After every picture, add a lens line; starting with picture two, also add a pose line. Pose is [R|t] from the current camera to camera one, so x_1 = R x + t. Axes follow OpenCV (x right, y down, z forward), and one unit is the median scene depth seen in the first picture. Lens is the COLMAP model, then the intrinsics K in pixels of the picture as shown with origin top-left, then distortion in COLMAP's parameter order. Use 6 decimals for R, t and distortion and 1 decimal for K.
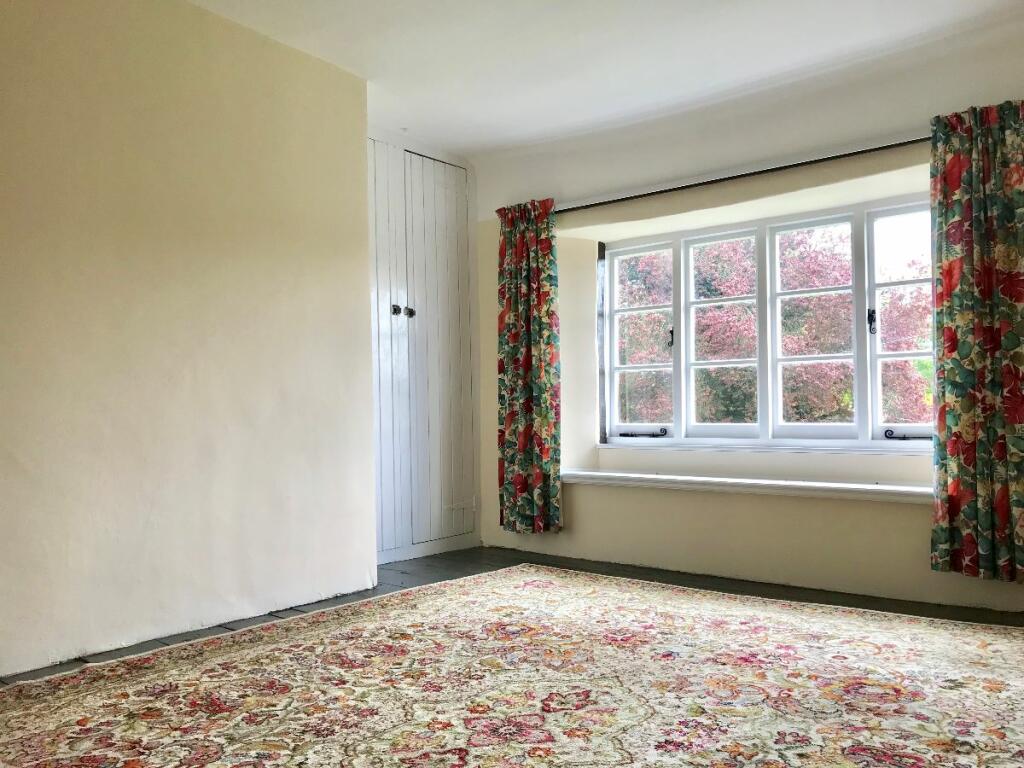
lens RADIAL K [[843.1, 0, 499.1], [0, 843.1, 389.4], [0, 0, 1]] dist [0.027913, -0.006580]
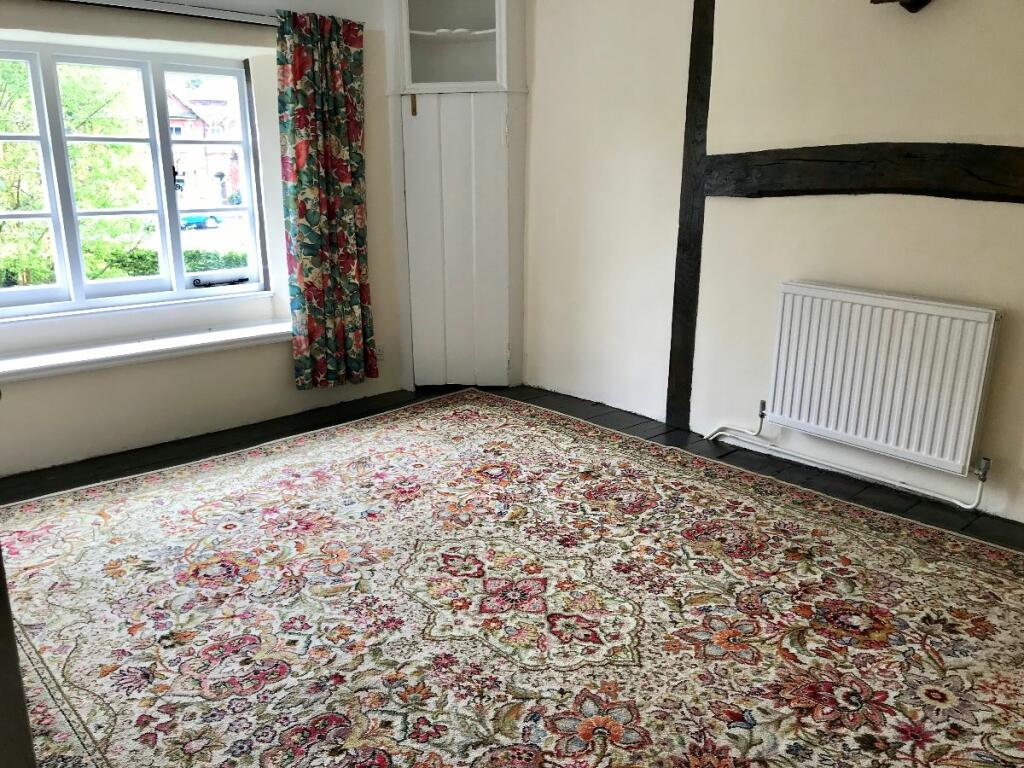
lens RADIAL K [[843.1, 0, 499.1], [0, 843.1, 389.4], [0, 0, 1]] dist [0.027913, -0.006580]
pose [[0.141559, -0.251849, 0.957357, -0.823522], [-0.033020, 0.965357, 0.258836, -0.160672], [-0.989379, -0.068253, 0.128339, 0.648097]]
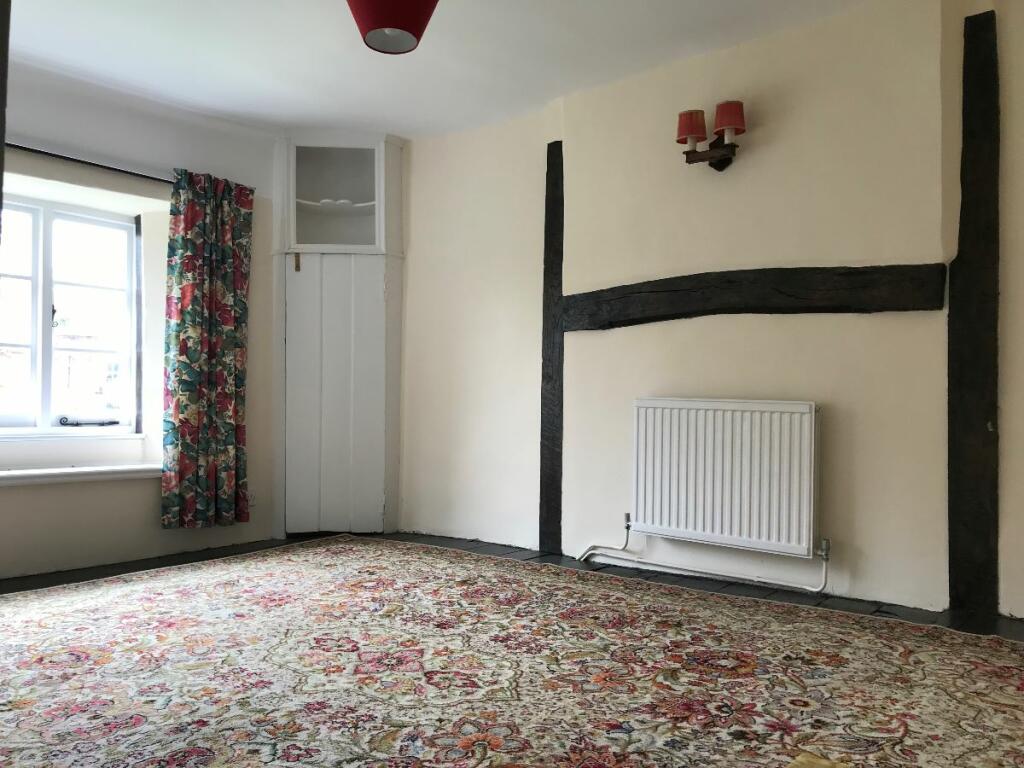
lens RADIAL K [[847.4, 0, 496.1], [0, 847.4, 386.4], [0, 0, 1]] dist [0.017689, 0.011623]
pose [[-0.002895, 0.032329, 0.999473, -0.906504], [-0.042335, 0.998577, -0.032423, 0.027740], [-0.999099, -0.042407, -0.001522, 0.636166]]
